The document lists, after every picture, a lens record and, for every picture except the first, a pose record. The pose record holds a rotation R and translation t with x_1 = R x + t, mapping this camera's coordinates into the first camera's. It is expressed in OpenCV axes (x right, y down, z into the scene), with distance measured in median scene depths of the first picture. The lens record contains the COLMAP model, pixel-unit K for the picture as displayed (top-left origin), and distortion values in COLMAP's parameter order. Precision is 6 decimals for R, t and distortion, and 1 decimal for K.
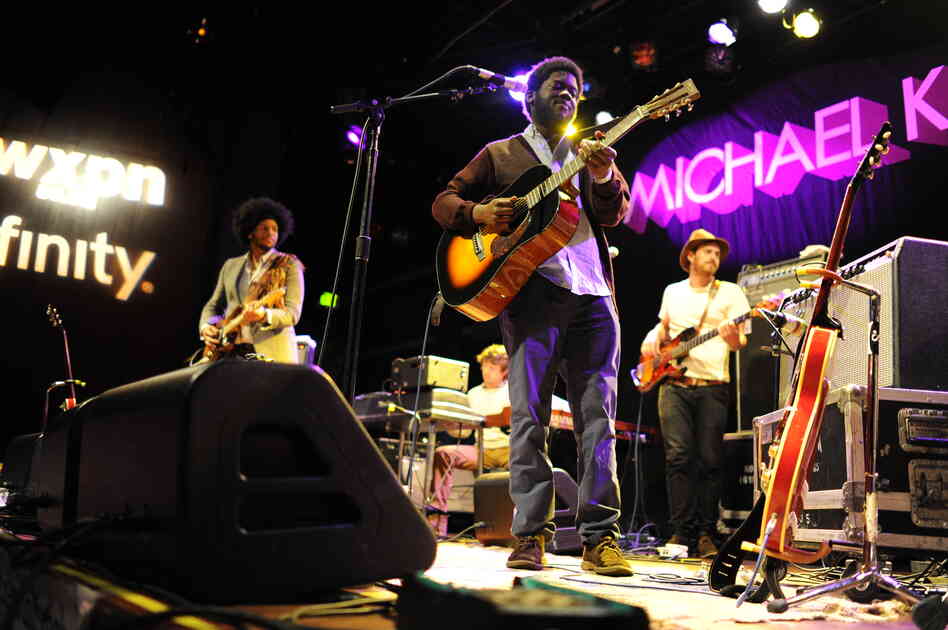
lens RADIAL K [[772.1, 0, 474.0], [0, 772.1, 315.0], [0, 0, 1]] dist [-0.090120, 0.080351]
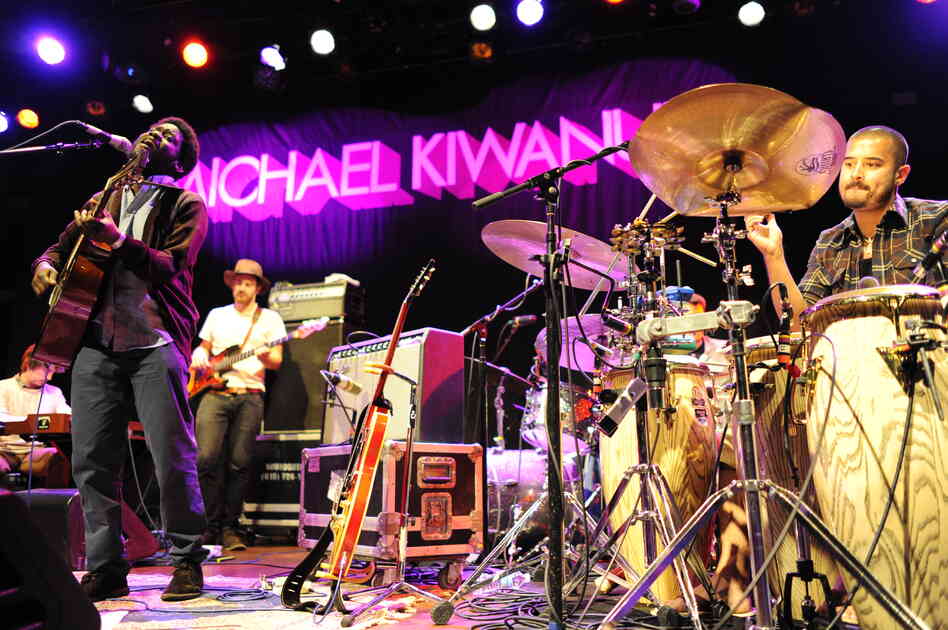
lens RADIAL K [[772.1, 0, 474.0], [0, 772.1, 315.0], [0, 0, 1]] dist [-0.090120, 0.080351]
pose [[0.794328, 0.058809, 0.604635, -0.082079], [-0.093304, 0.995304, 0.025769, -0.065162], [-0.600280, -0.076884, 0.796086, -0.061416]]
